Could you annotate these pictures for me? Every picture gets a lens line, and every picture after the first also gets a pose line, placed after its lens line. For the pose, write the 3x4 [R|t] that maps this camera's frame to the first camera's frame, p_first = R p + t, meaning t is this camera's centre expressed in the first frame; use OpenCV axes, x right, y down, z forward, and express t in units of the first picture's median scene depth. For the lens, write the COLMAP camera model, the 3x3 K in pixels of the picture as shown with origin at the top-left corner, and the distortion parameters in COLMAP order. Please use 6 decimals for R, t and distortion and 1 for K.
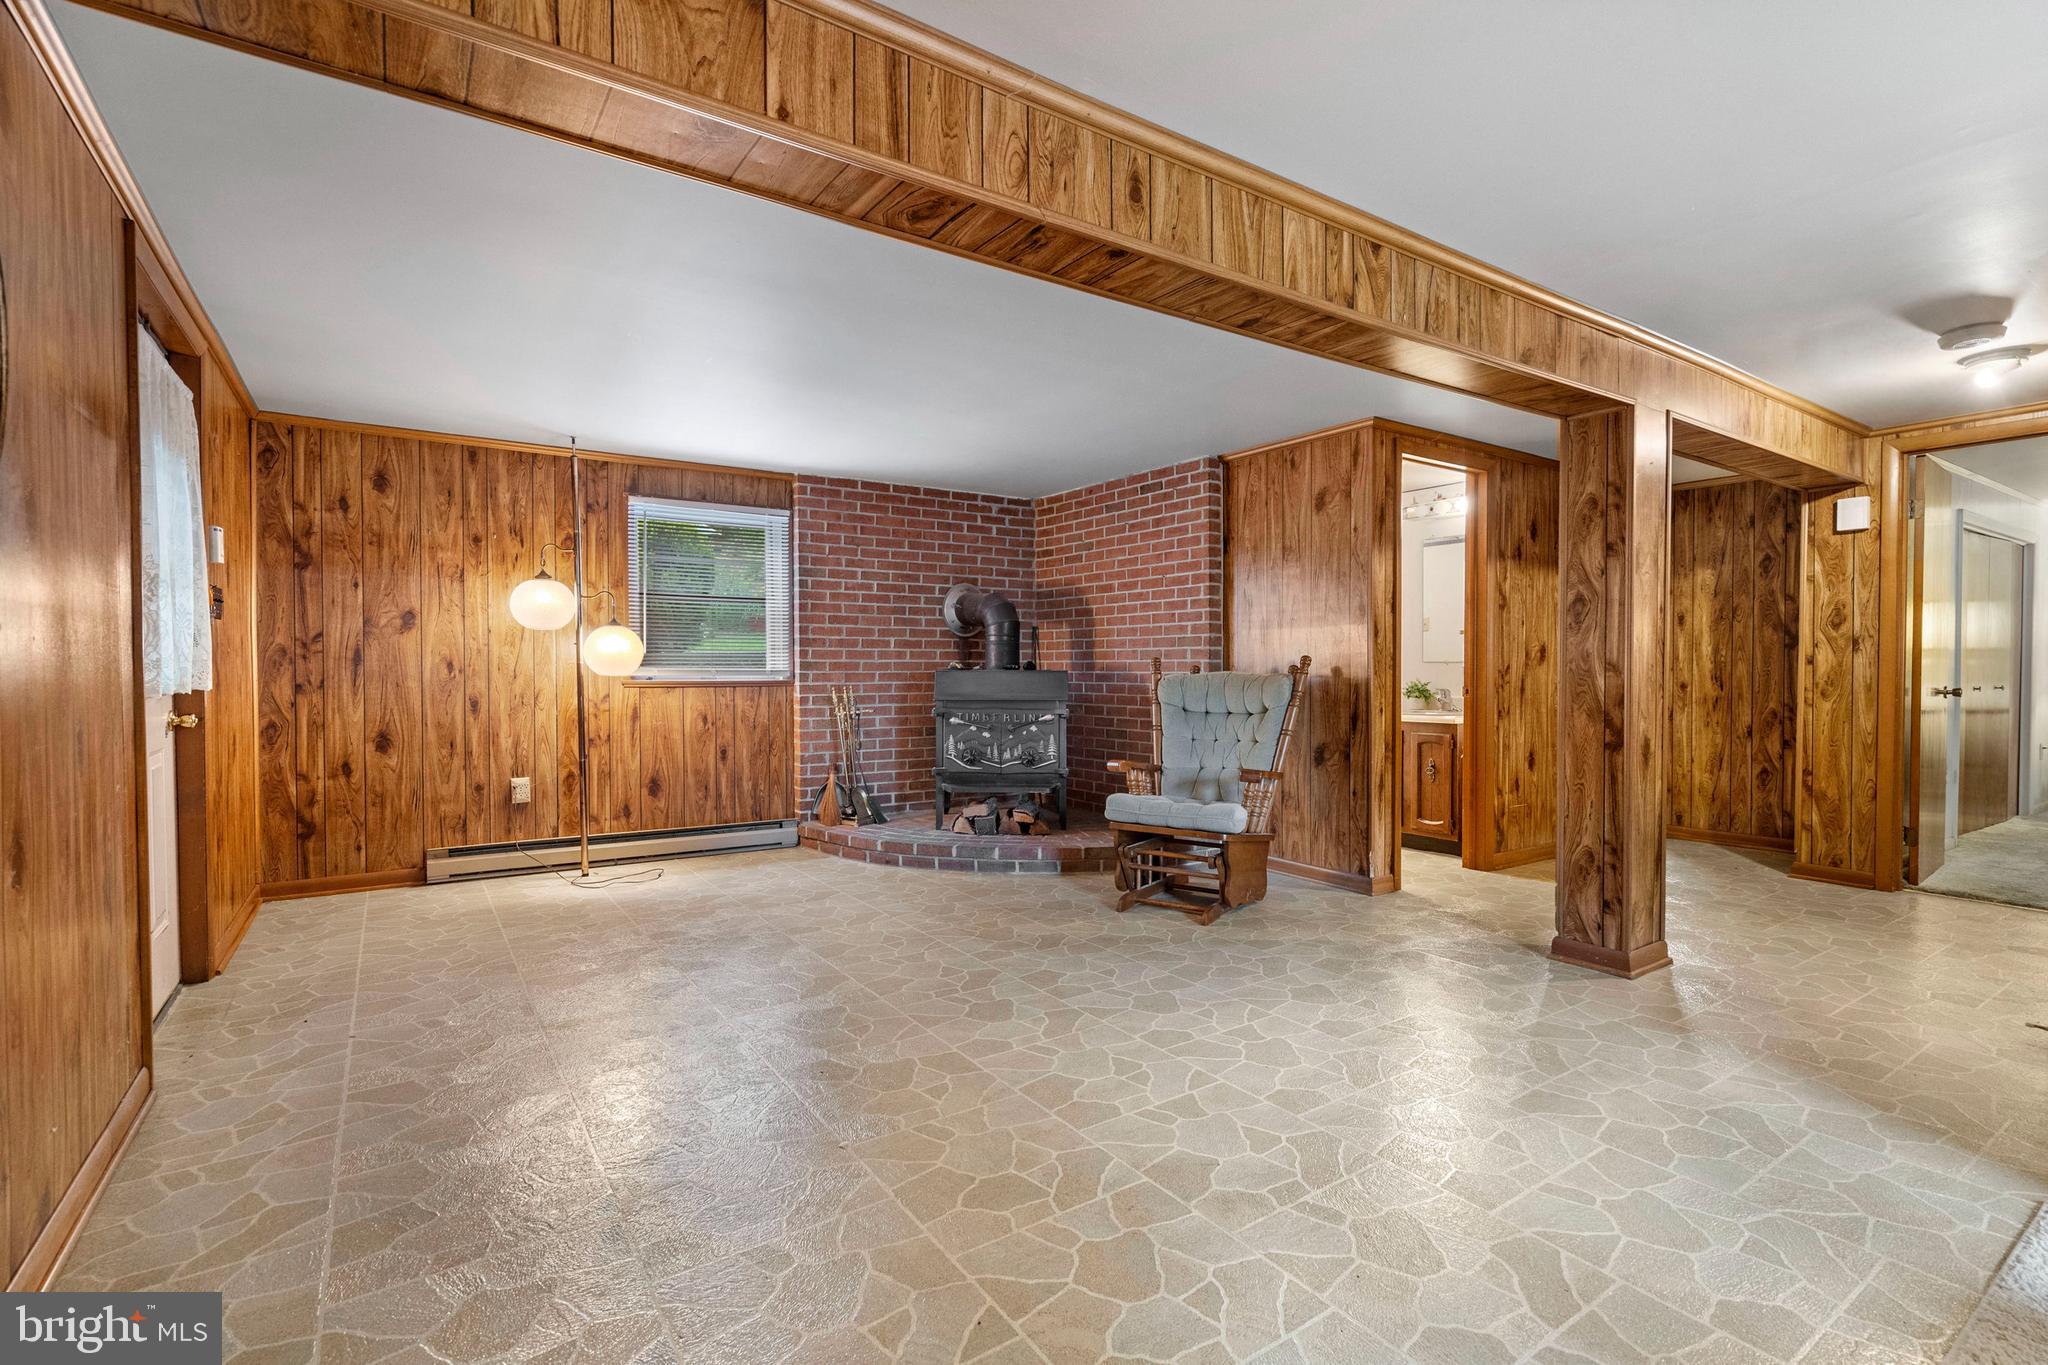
lens RADIAL K [[943.2, 0, 1019.1], [0, 943.2, 672.2], [0, 0, 1]] dist [-0.004771, 0.004472]
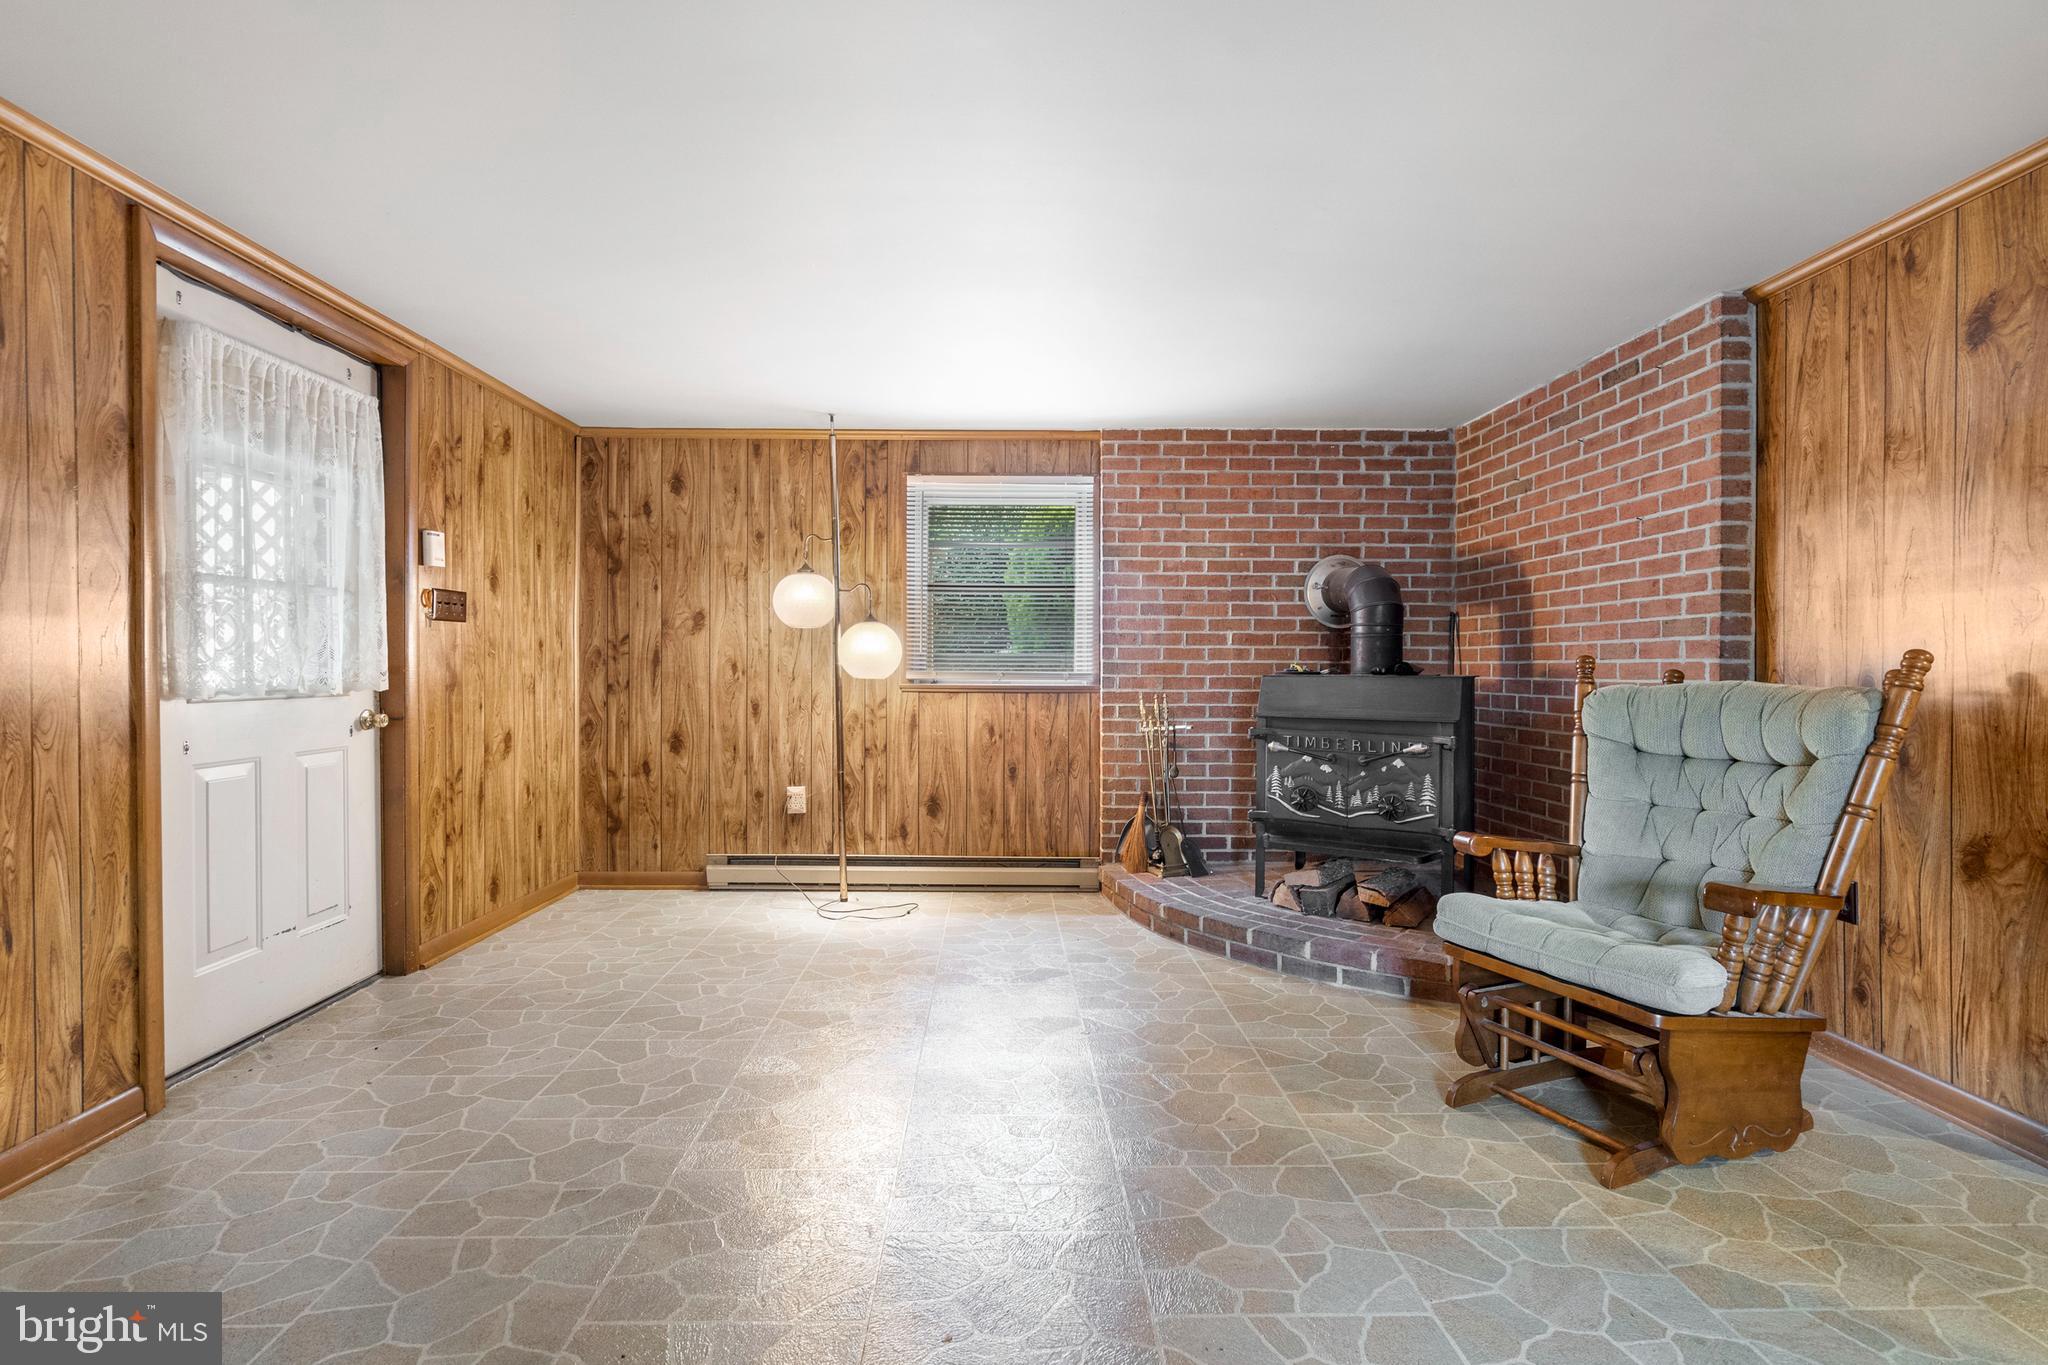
lens RADIAL K [[943.2, 0, 1019.1], [0, 943.2, 672.2], [0, 0, 1]] dist [-0.004771, 0.004472]
pose [[0.842255, 0.005240, -0.539054, 0.152769], [-0.006123, 0.999981, 0.000153, -0.003179], [0.539045, 0.003172, 0.842271, 0.307463]]
